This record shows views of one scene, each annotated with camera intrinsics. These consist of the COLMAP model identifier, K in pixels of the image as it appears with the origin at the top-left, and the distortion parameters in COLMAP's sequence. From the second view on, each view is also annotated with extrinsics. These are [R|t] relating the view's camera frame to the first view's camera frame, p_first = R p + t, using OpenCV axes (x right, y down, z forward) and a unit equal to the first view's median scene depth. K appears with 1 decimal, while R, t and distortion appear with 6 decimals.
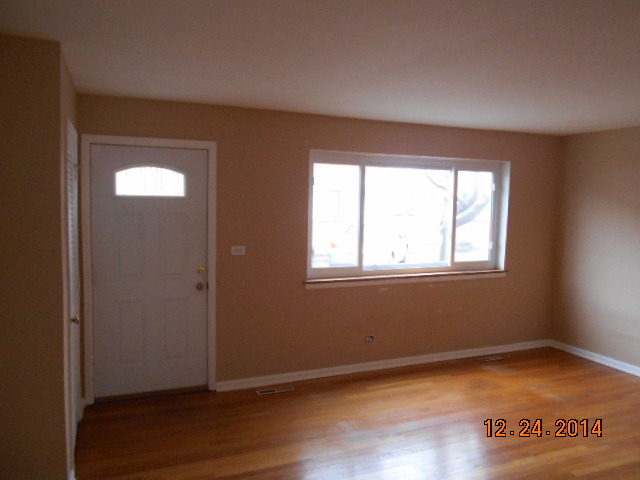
lens RADIAL K [[503.1, 0, 320.6], [0, 503.1, 239.9], [0, 0, 1]] dist [-0.005216, -0.001988]
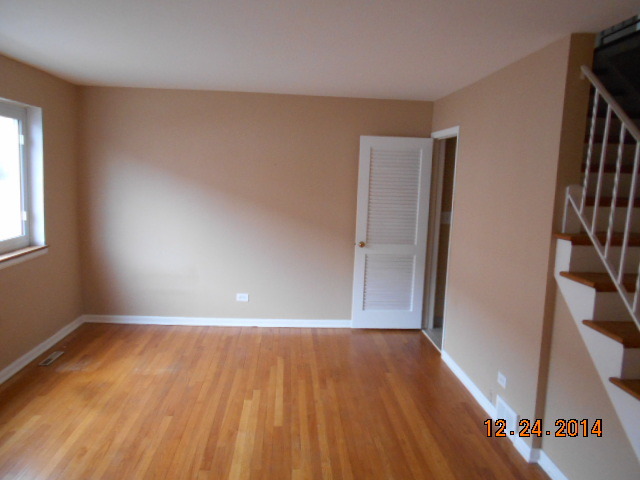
lens RADIAL K [[503.1, 0, 320.6], [0, 503.1, 239.9], [0, 0, 1]] dist [-0.005216, -0.001988]
pose [[0.338424, -0.128150, 0.932227, -0.245909], [0.040831, 0.991750, 0.121510, -0.030042], [-0.940107, -0.003059, 0.340865, 0.336980]]
